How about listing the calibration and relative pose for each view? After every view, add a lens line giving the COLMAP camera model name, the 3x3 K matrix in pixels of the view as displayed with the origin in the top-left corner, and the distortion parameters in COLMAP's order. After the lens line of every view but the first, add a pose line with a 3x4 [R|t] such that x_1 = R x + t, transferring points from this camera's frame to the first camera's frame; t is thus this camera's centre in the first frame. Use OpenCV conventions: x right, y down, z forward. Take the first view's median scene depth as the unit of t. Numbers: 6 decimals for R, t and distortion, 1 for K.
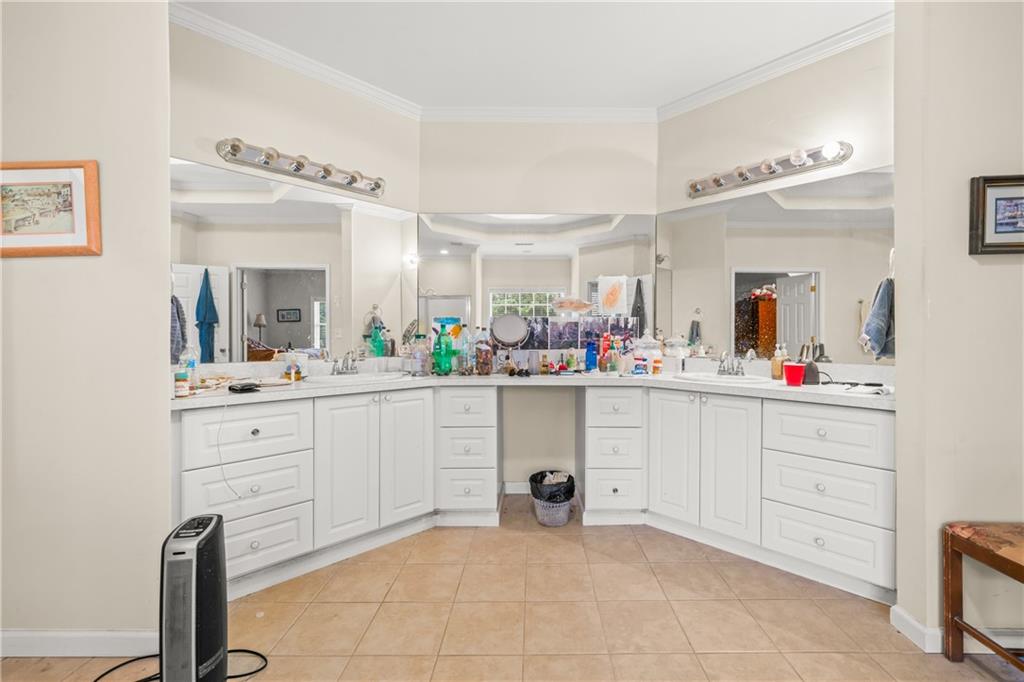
lens RADIAL K [[423.4, 0, 514.4], [0, 423.4, 337.7], [0, 0, 1]] dist [0.001901, -0.000025]
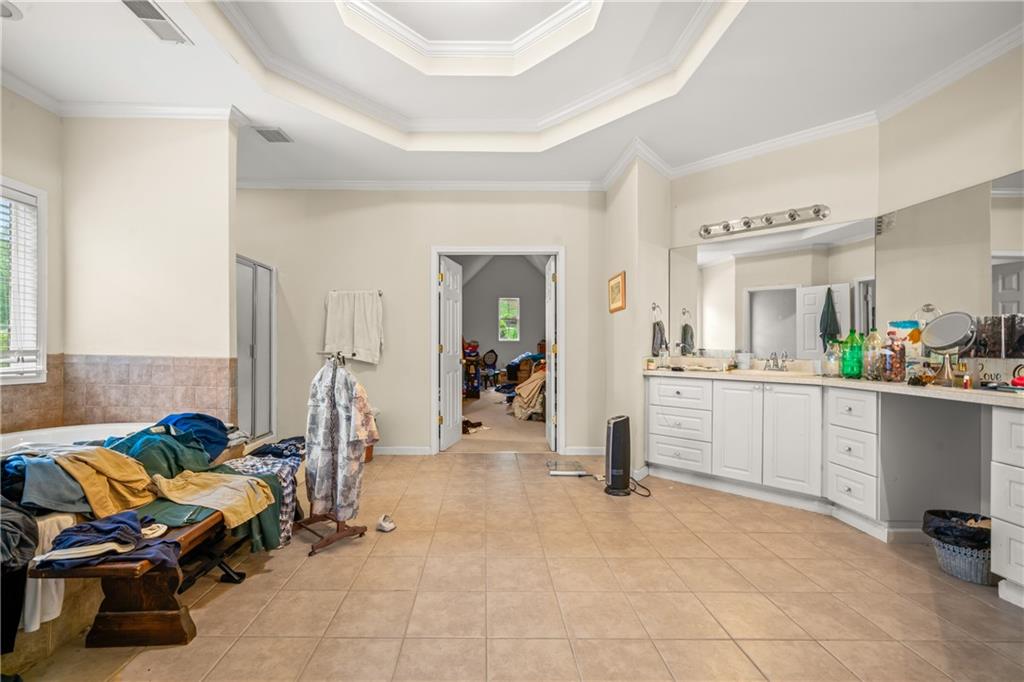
lens RADIAL K [[423.4, 0, 515.3], [0, 423.4, 344.8], [0, 0, 1]] dist [0.001901, -0.000025]
pose [[0.068639, -0.003605, -0.997635, 0.865348], [-0.010239, 0.999938, -0.004318, 0.020480], [0.997589, 0.010511, 0.068598, 0.116020]]
